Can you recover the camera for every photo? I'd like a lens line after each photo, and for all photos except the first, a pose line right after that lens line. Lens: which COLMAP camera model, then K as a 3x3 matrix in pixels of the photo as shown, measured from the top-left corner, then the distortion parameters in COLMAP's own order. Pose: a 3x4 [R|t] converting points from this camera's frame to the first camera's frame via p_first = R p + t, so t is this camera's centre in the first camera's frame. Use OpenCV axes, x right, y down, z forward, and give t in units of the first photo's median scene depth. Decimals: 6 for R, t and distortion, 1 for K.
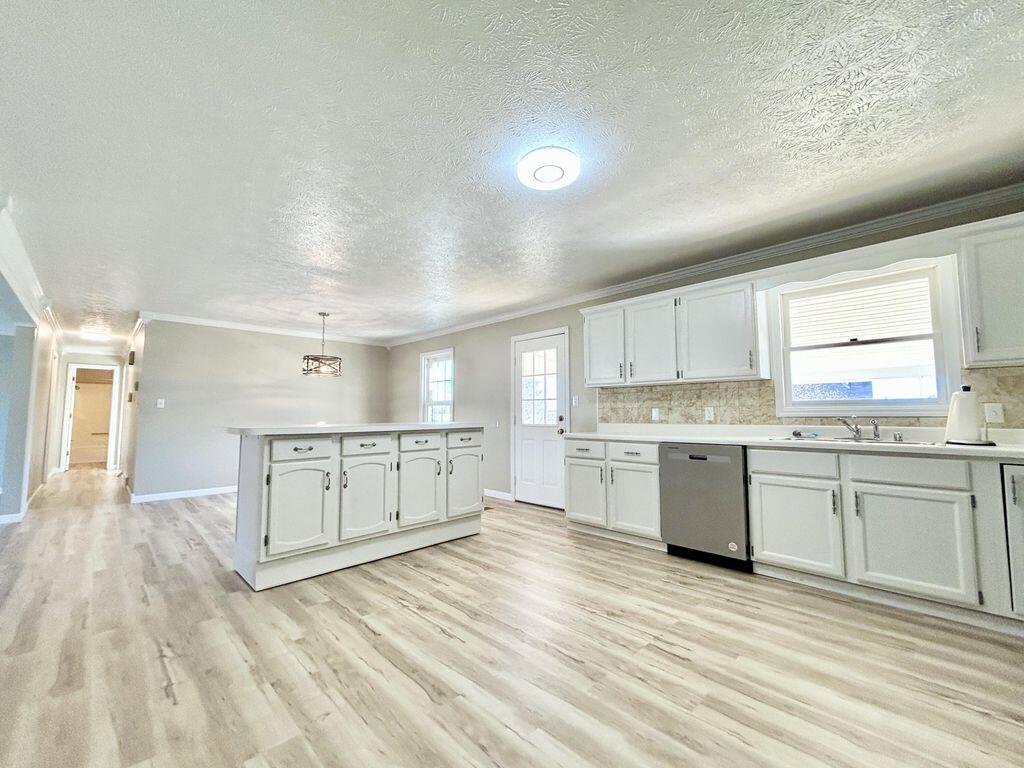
lens RADIAL K [[412.9, 0, 511.2], [0, 412.9, 378.1], [0, 0, 1]] dist [-0.003574, -0.000549]
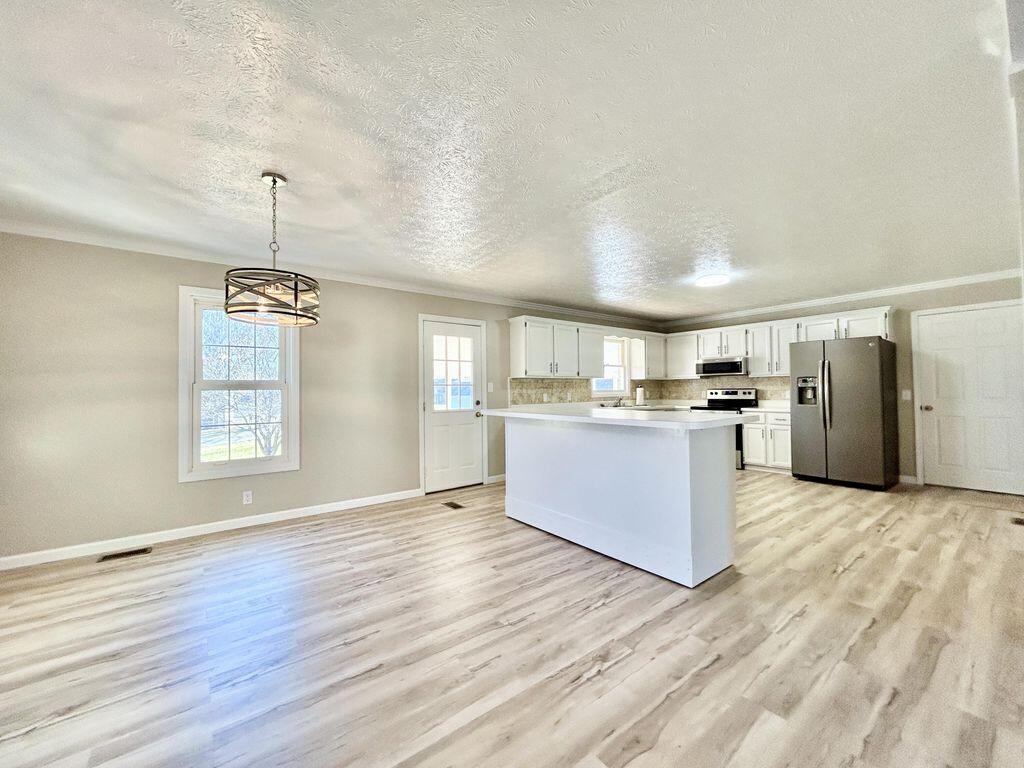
lens RADIAL K [[412.9, 0, 488.9], [0, 412.9, 383.0], [0, 0, 1]] dist [-0.003574, -0.000549]
pose [[0.153556, 0.018448, 0.987968, -1.230323], [-0.072456, 0.997344, -0.007361, 0.063926], [-0.985480, -0.070453, 0.154485, 1.021242]]
